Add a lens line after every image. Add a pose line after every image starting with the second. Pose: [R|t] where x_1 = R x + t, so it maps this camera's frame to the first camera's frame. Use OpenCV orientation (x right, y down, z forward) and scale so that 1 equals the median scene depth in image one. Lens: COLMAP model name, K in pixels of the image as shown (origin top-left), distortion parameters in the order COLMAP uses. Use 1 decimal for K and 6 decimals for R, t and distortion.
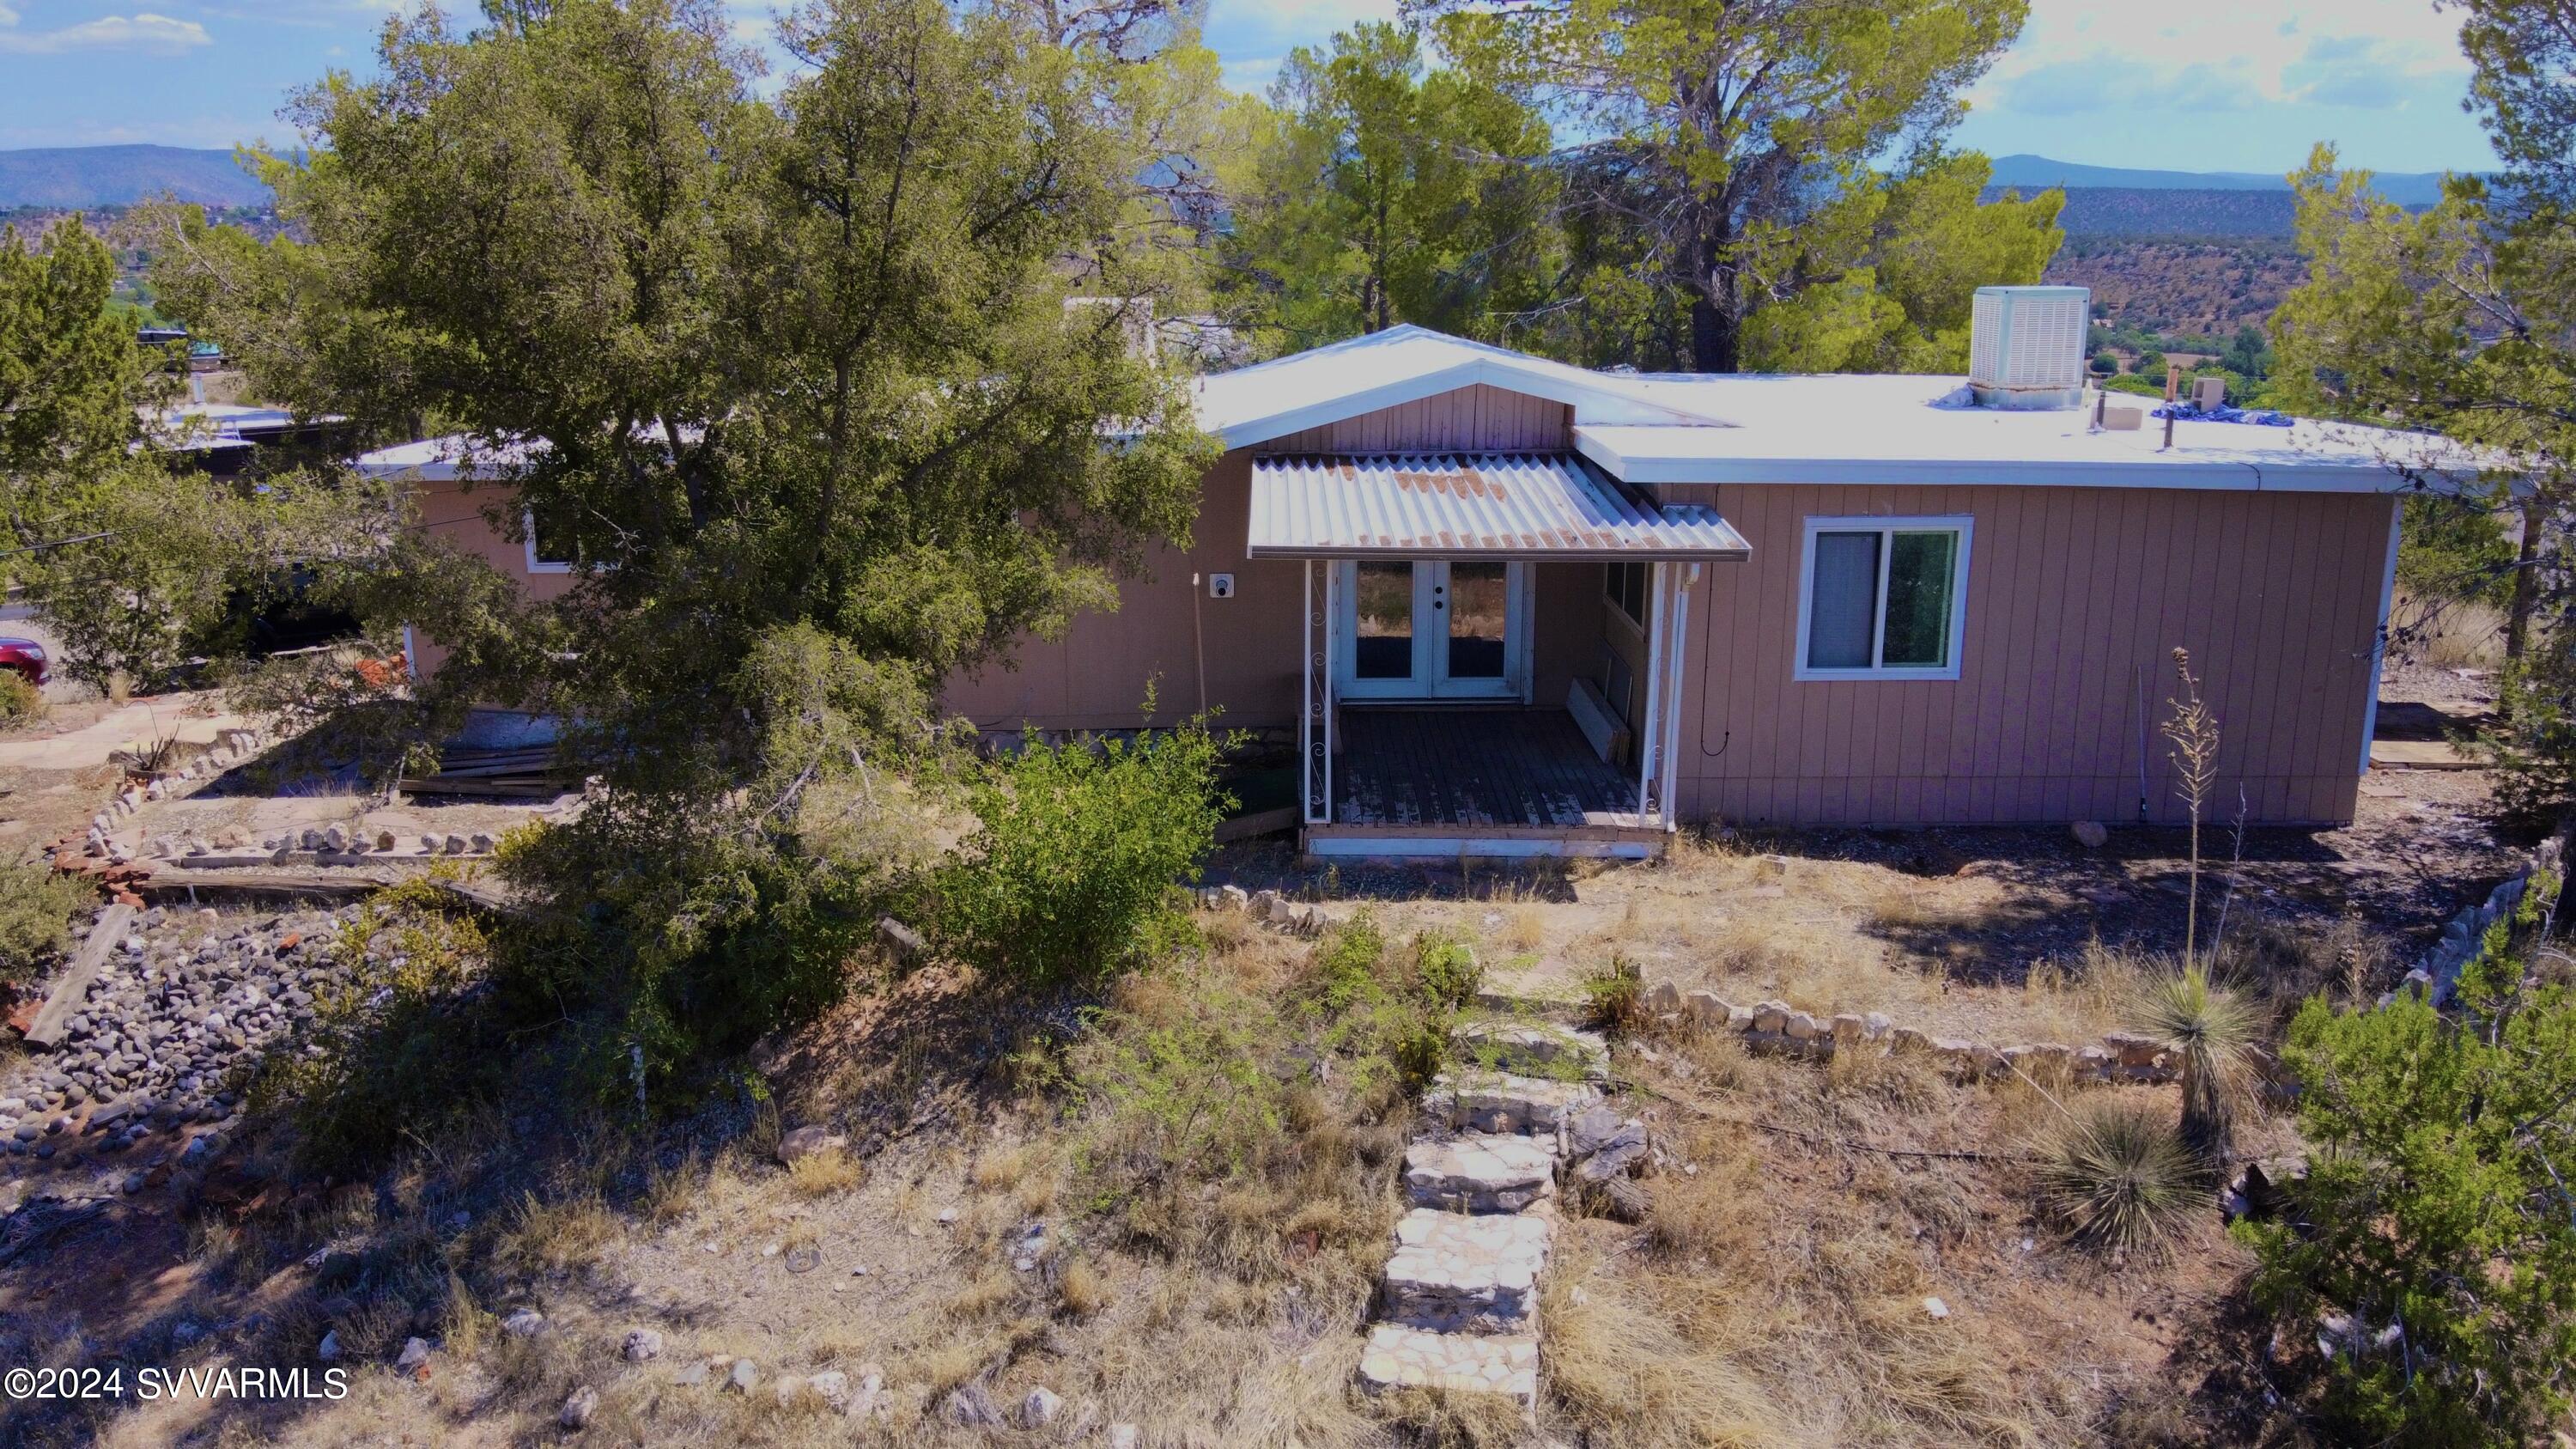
lens RADIAL K [[1929.1, 0, 1279.1], [0, 1929.1, 719.5], [0, 0, 1]] dist [0.147697, -0.292138]
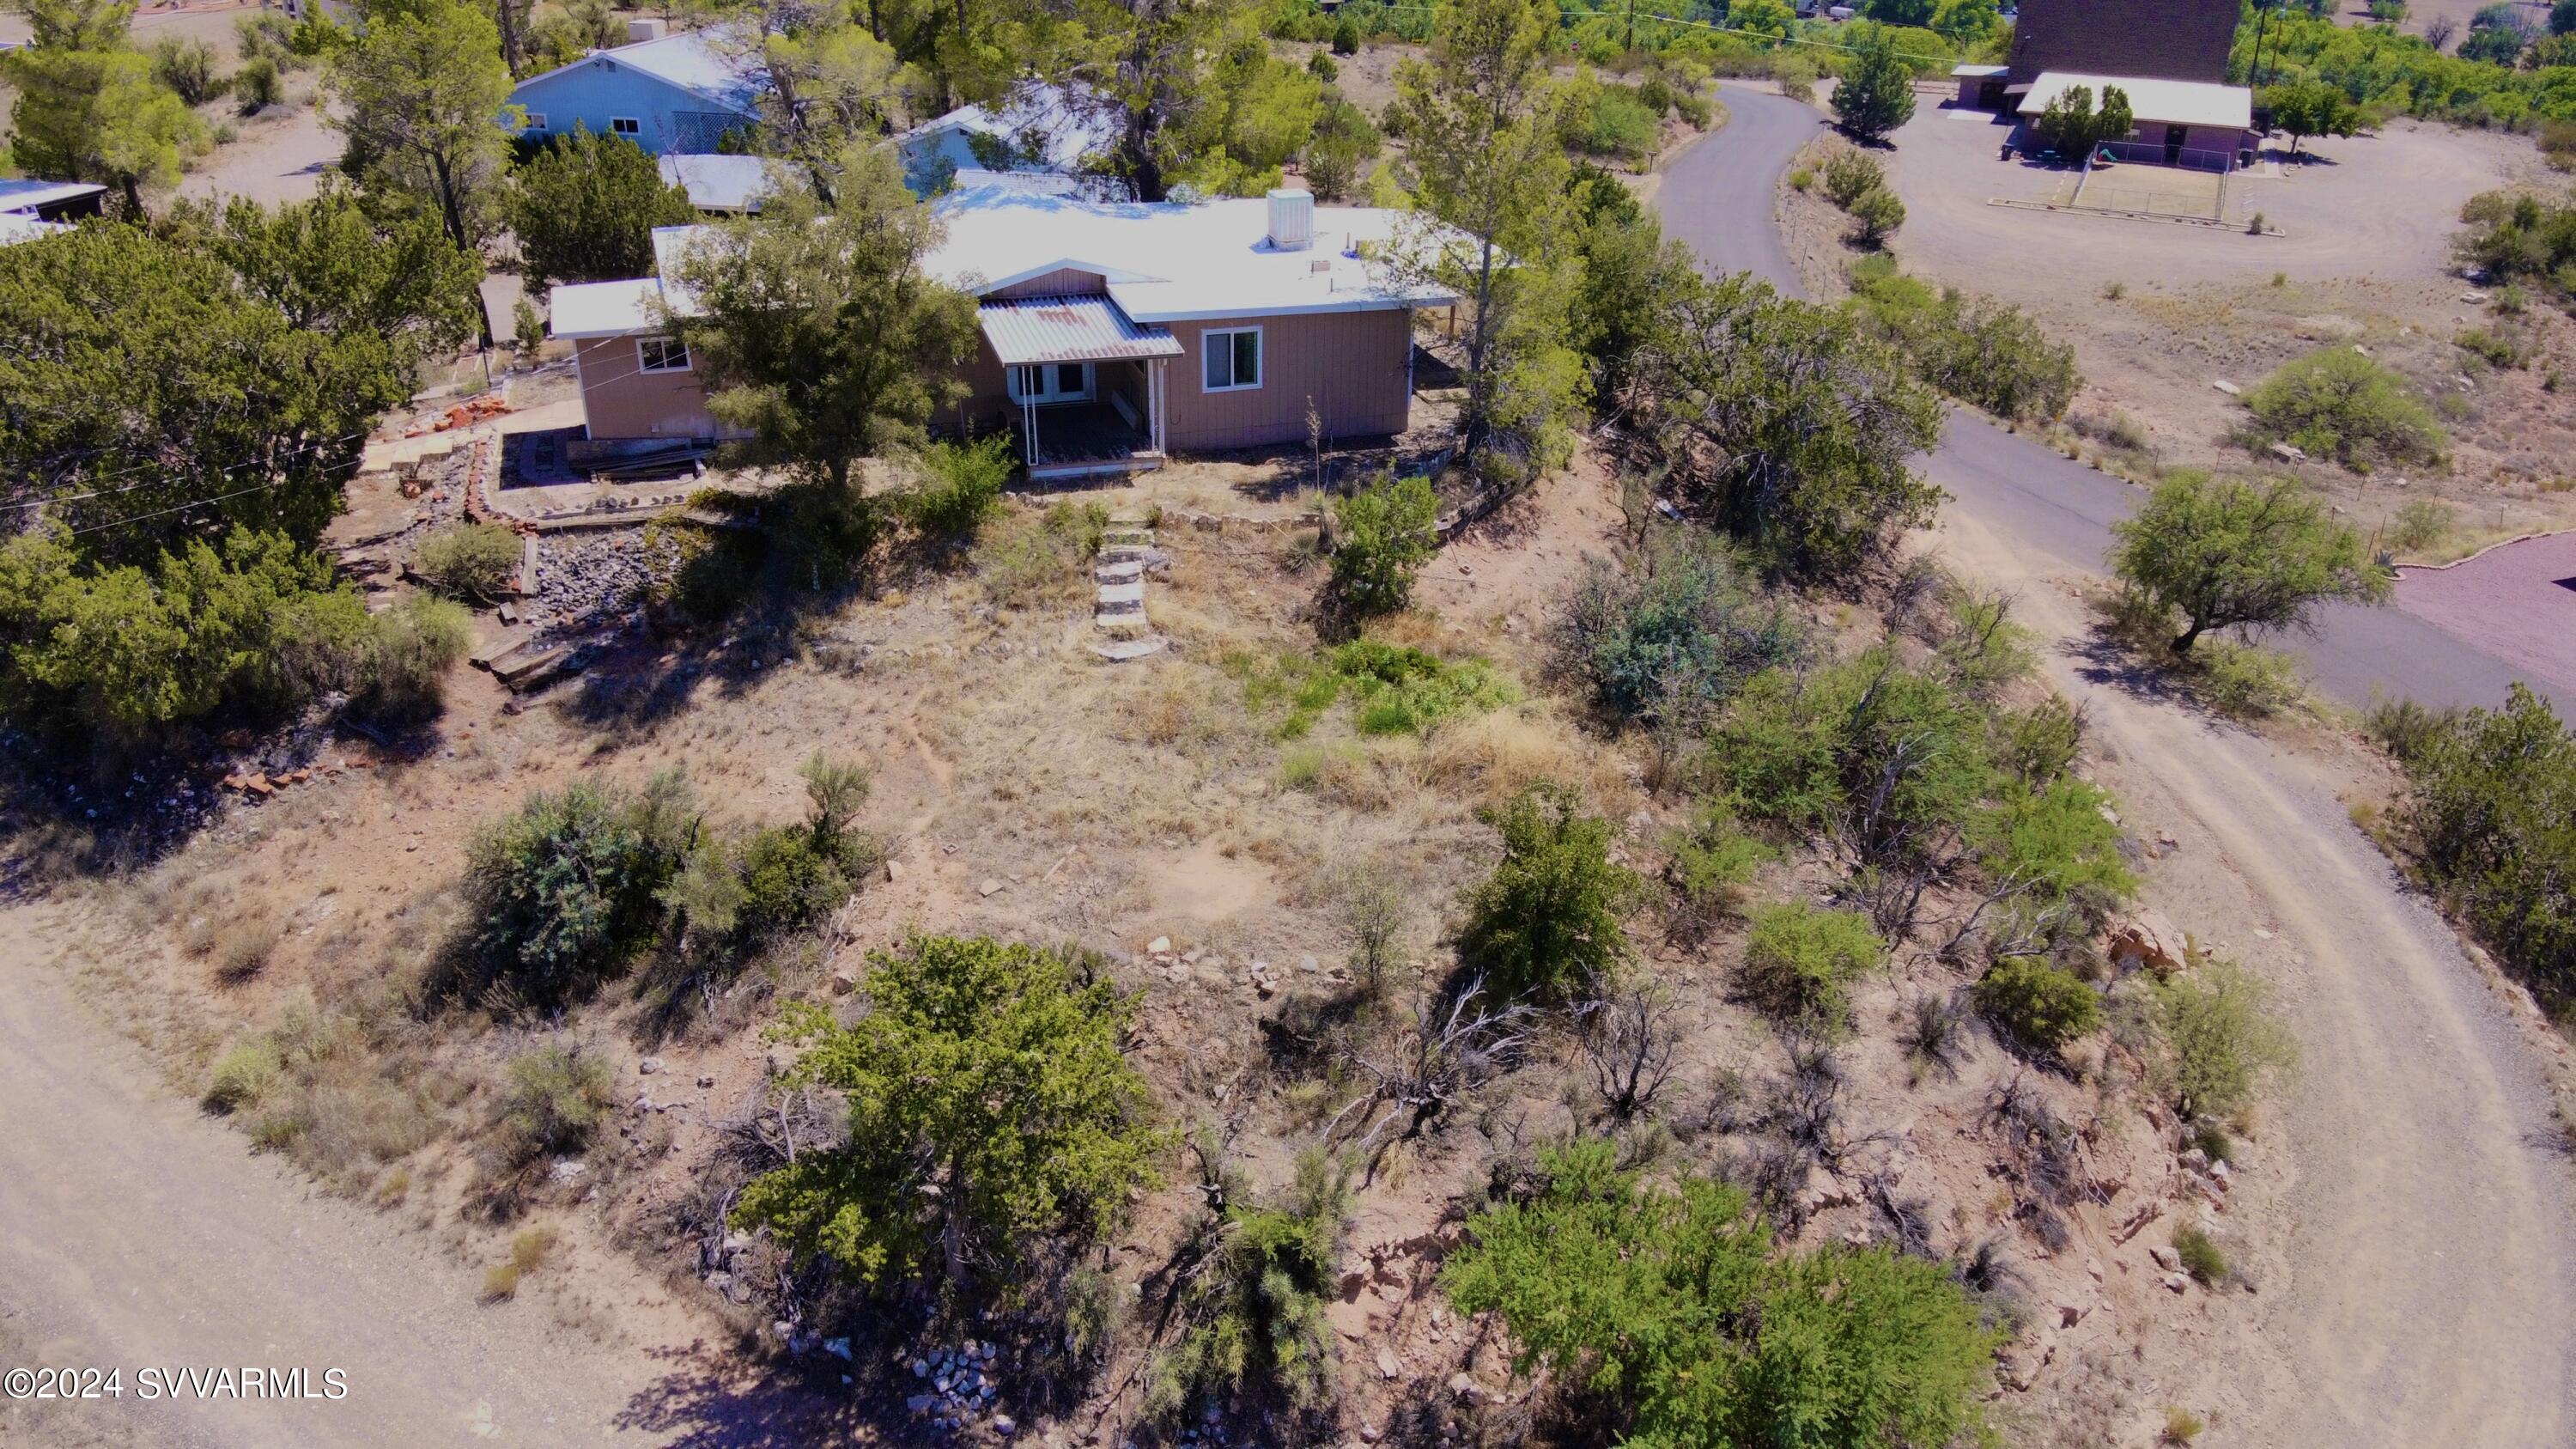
lens RADIAL K [[1929.1, 0, 1279.1], [0, 1929.1, 719.5], [0, 0, 1]] dist [0.147697, -0.292138]
pose [[0.954435, -0.120301, 0.273097, -0.464912], [0.058566, 0.972858, 0.223869, -0.198483], [-0.292616, -0.197674, 0.935575, -1.800435]]
